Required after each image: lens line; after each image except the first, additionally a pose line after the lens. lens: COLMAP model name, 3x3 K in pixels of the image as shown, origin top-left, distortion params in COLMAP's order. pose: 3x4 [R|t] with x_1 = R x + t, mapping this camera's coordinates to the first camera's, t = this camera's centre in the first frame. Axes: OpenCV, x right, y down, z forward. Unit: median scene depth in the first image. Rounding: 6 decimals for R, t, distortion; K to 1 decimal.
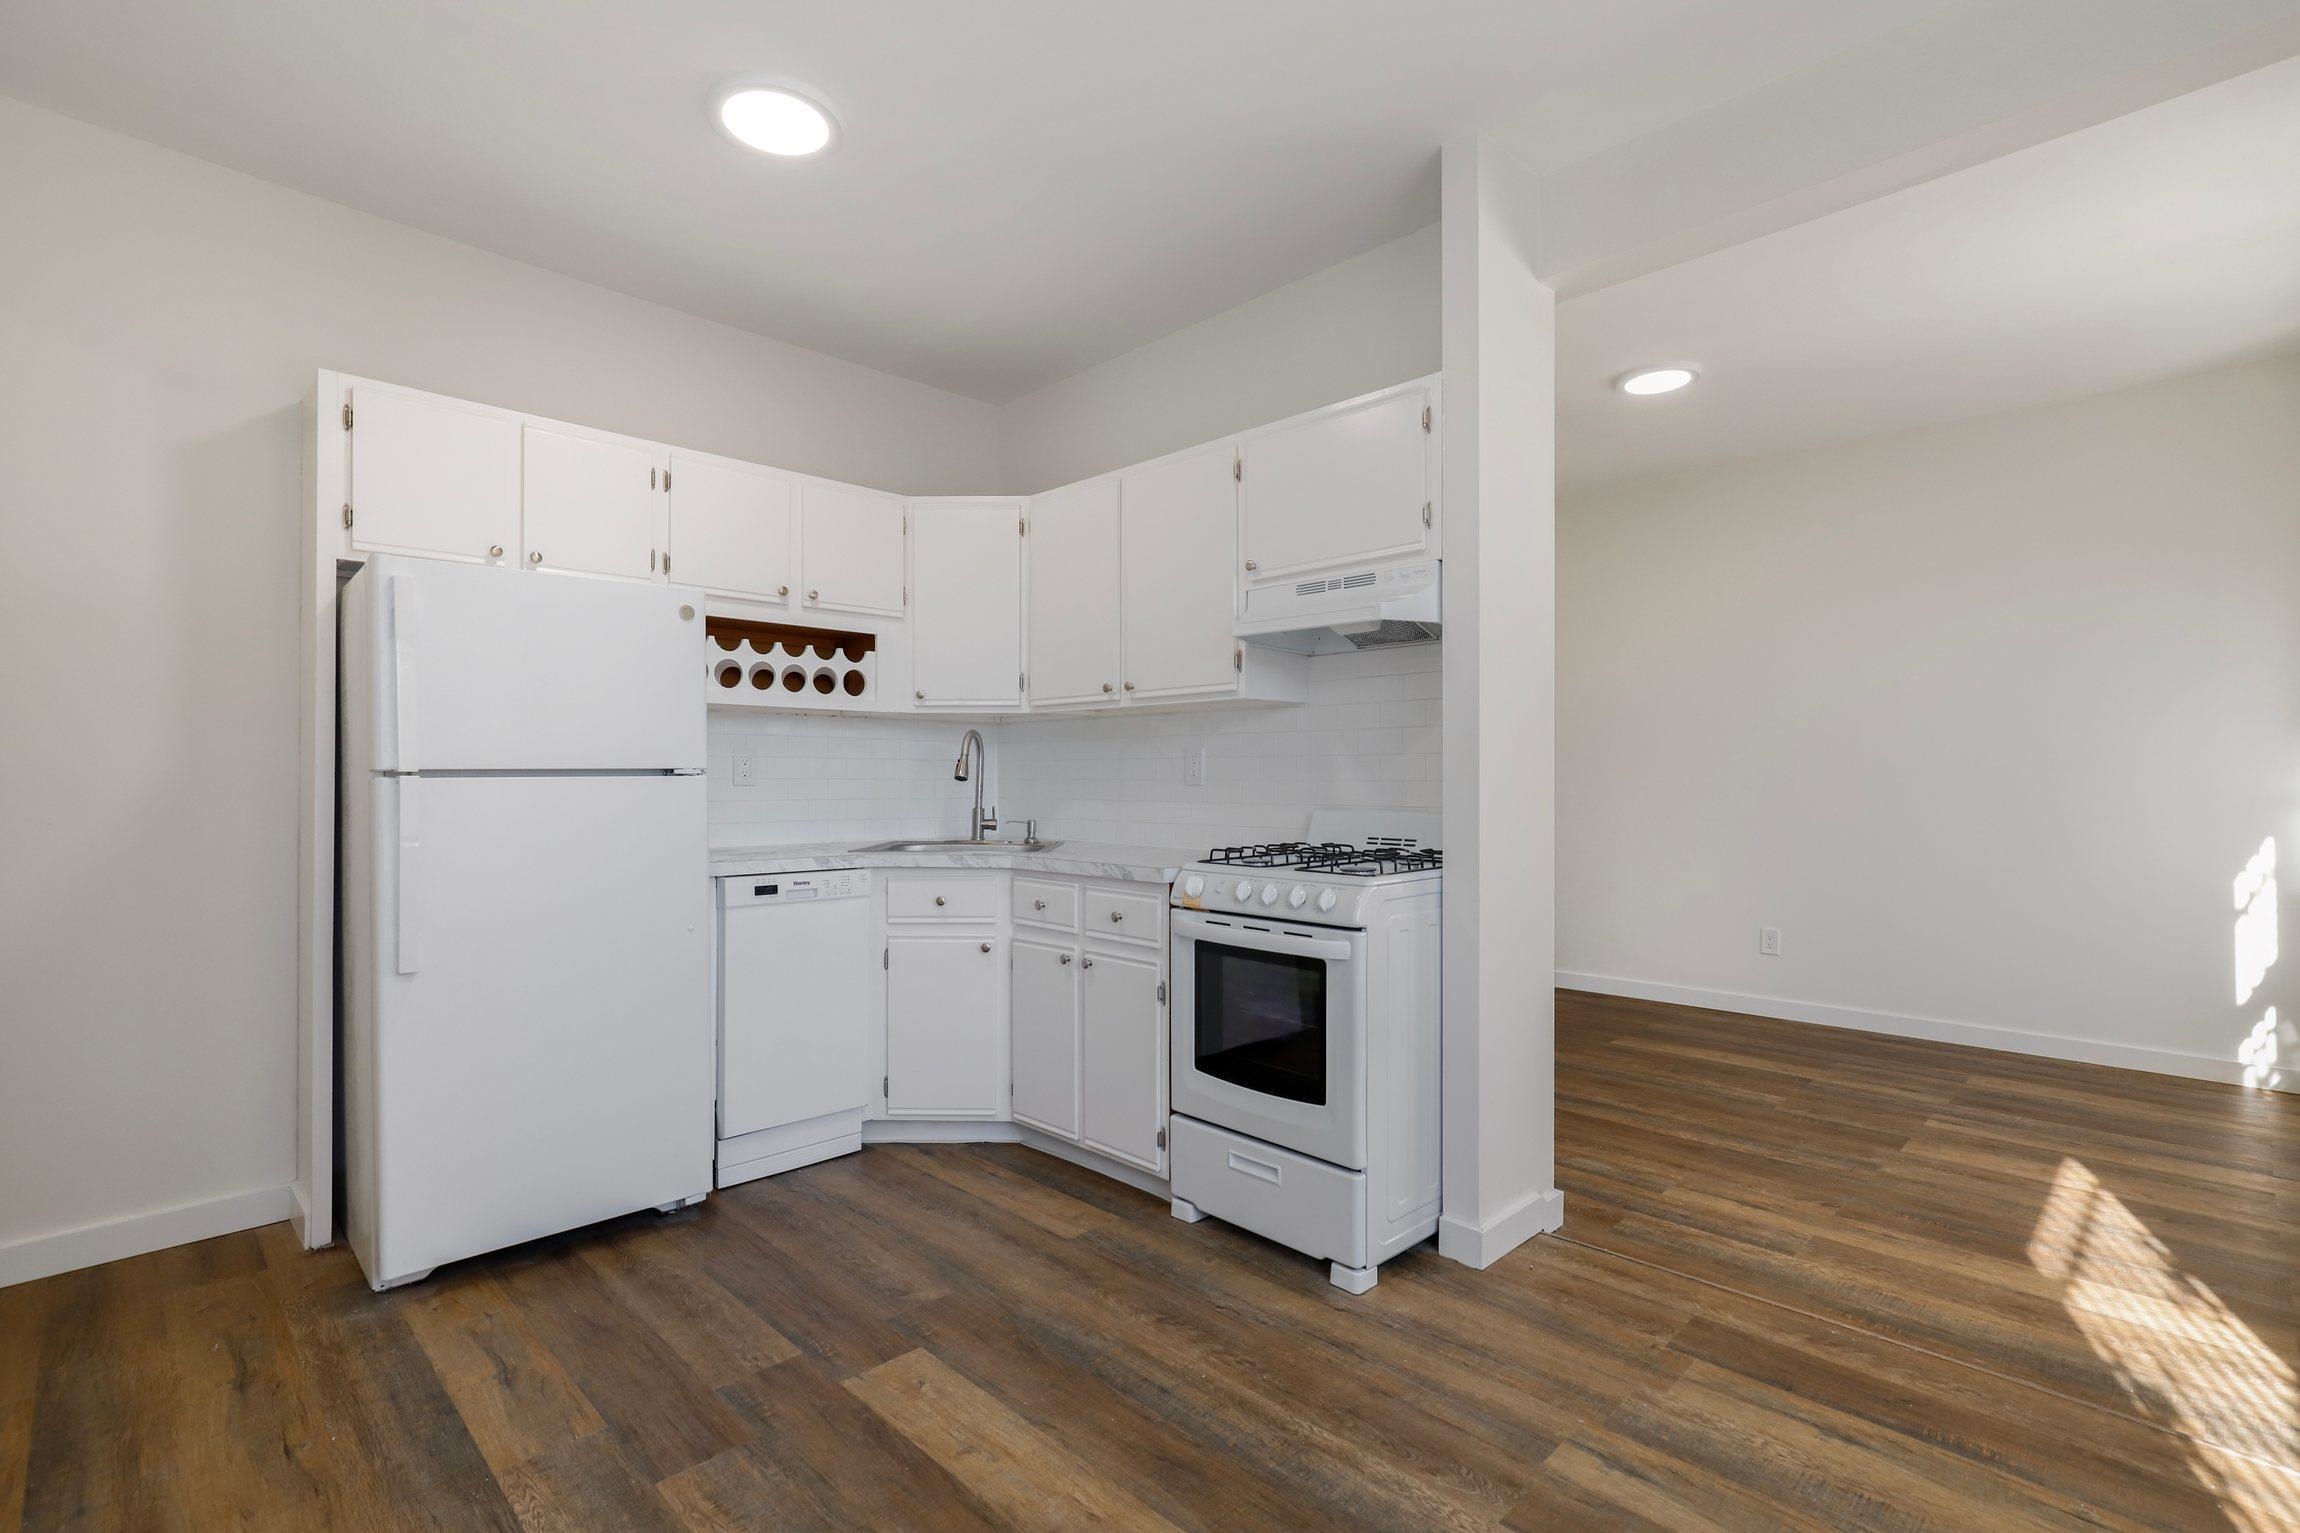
lens RADIAL K [[1062.2, 0, 1146.3], [0, 1062.2, 771.4], [0, 0, 1]] dist [-0.001166, 0.008201]
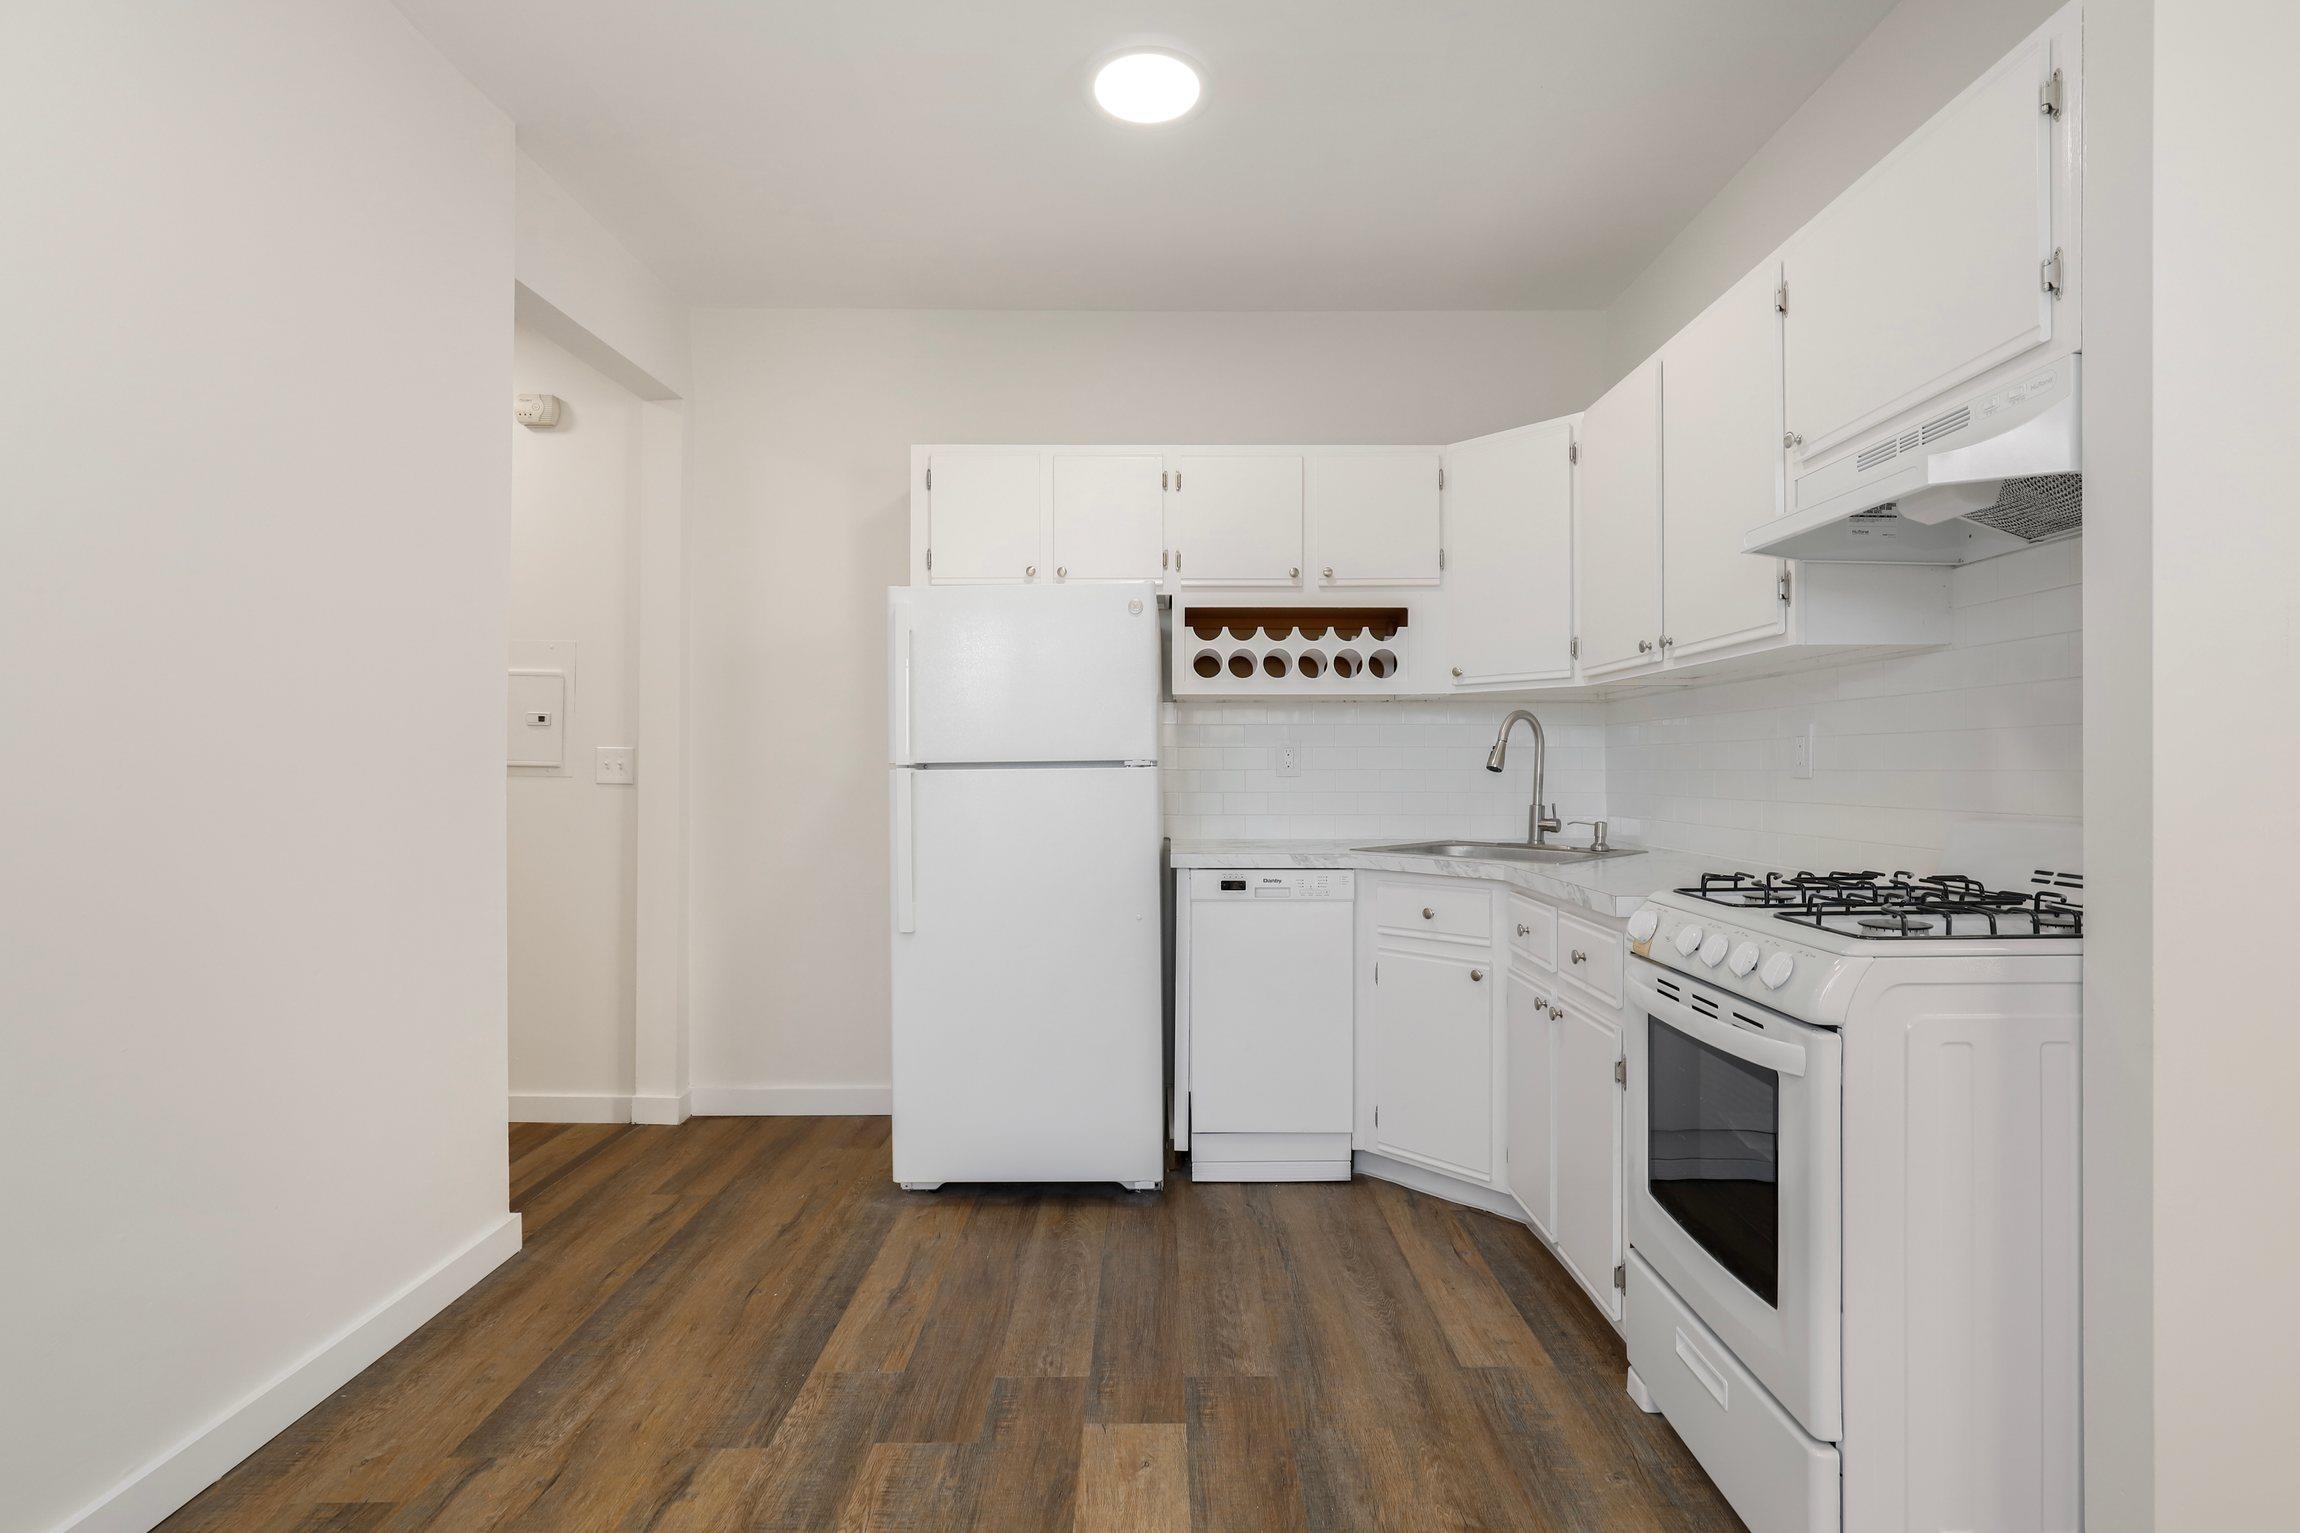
lens RADIAL K [[1072.1, 0, 1150.0], [0, 1072.1, 766.5], [0, 0, 1]] dist [-0.004962, -0.000475]
pose [[0.713731, -0.004309, -0.700407, 0.282625], [0.007482, 0.999971, 0.001473, 0.001889], [0.700380, -0.006292, 0.713742, 0.264315]]
